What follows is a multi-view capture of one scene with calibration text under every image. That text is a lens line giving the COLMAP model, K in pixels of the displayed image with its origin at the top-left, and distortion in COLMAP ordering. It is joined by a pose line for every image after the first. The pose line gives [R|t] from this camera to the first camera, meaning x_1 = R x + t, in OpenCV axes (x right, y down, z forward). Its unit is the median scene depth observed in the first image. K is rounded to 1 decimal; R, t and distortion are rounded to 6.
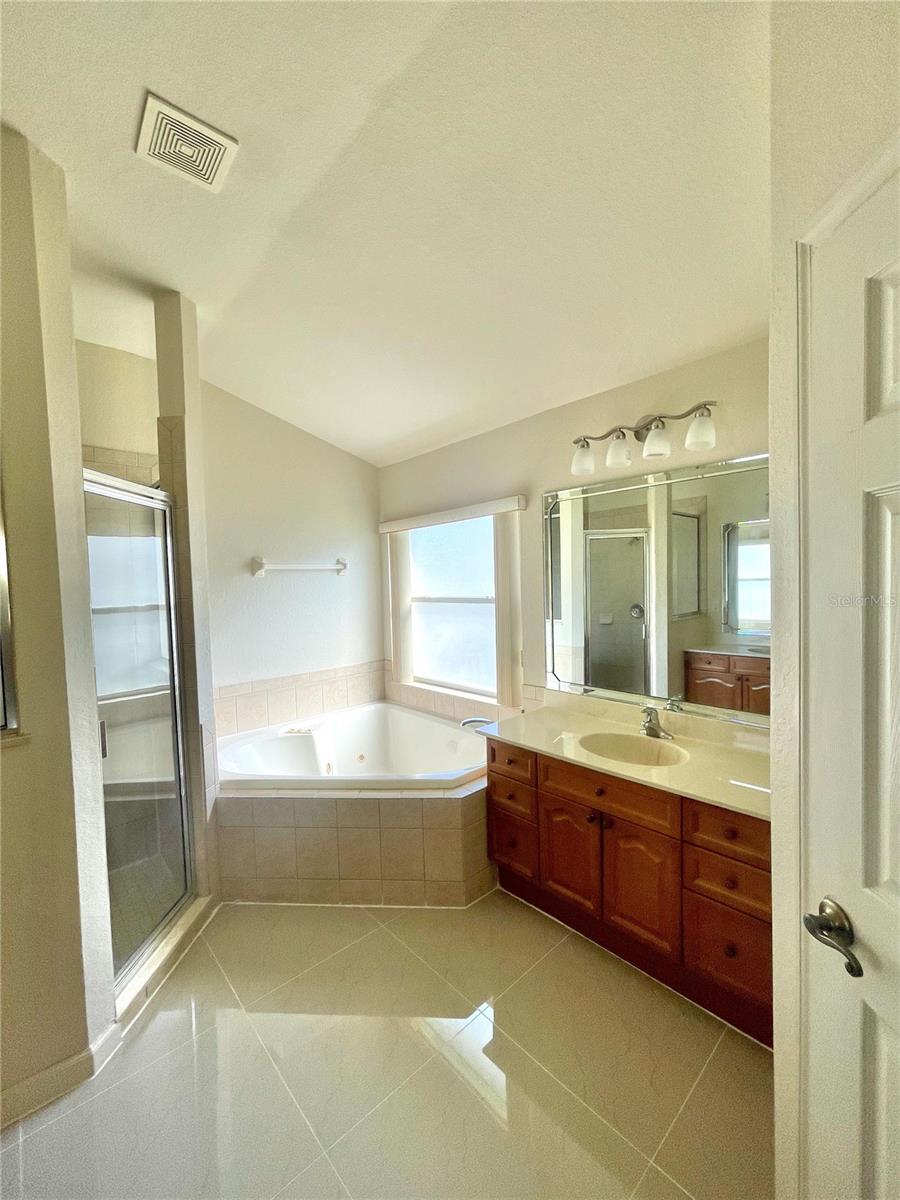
lens RADIAL K [[485.5, 0, 447.1], [0, 485.5, 601.7], [0, 0, 1]] dist [-0.002818, 0.001080]
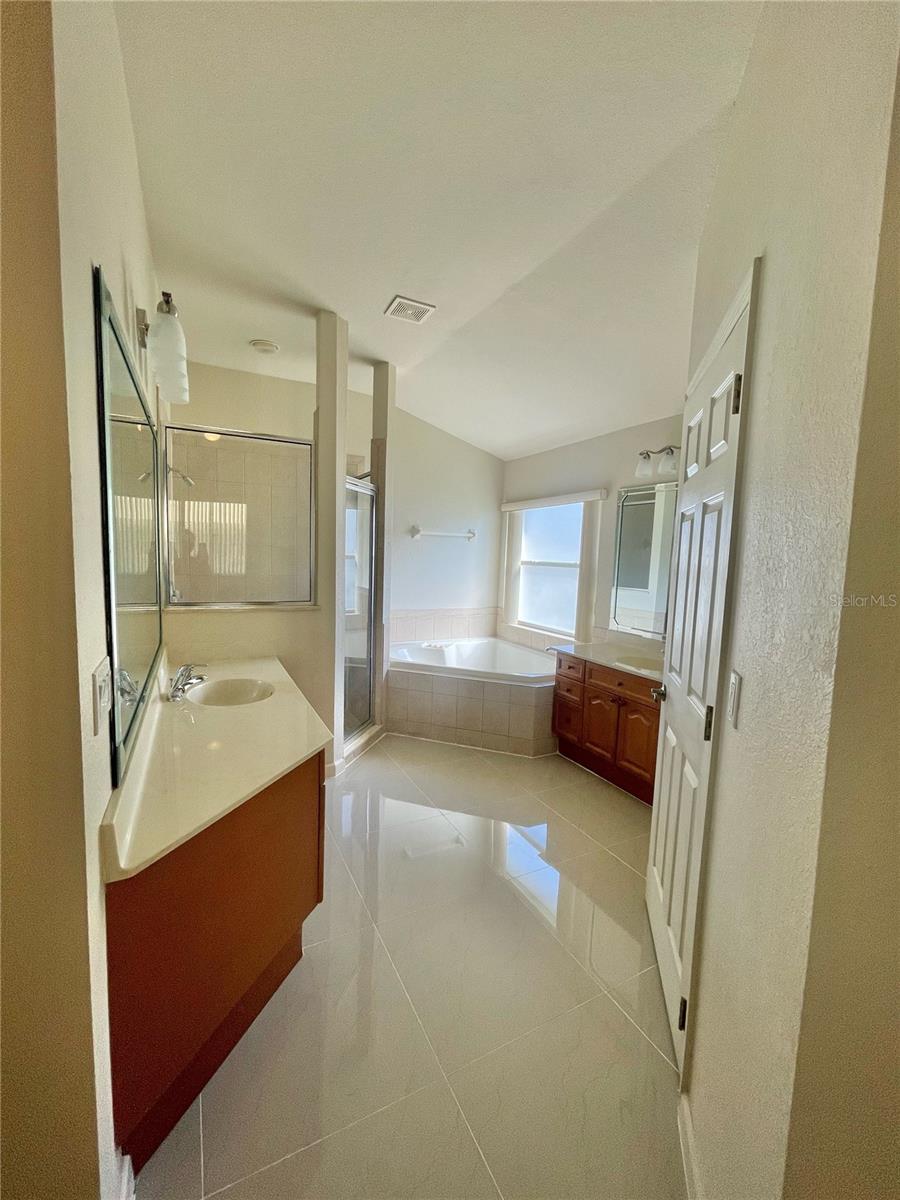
lens RADIAL K [[485.5, 0, 448.2], [0, 485.5, 600.6], [0, 0, 1]] dist [-0.002818, 0.001080]
pose [[0.965275, 0.084732, -0.247112, 0.112198], [-0.071756, 0.995551, 0.061066, 0.050029], [0.251187, -0.041214, 0.967061, -0.534258]]
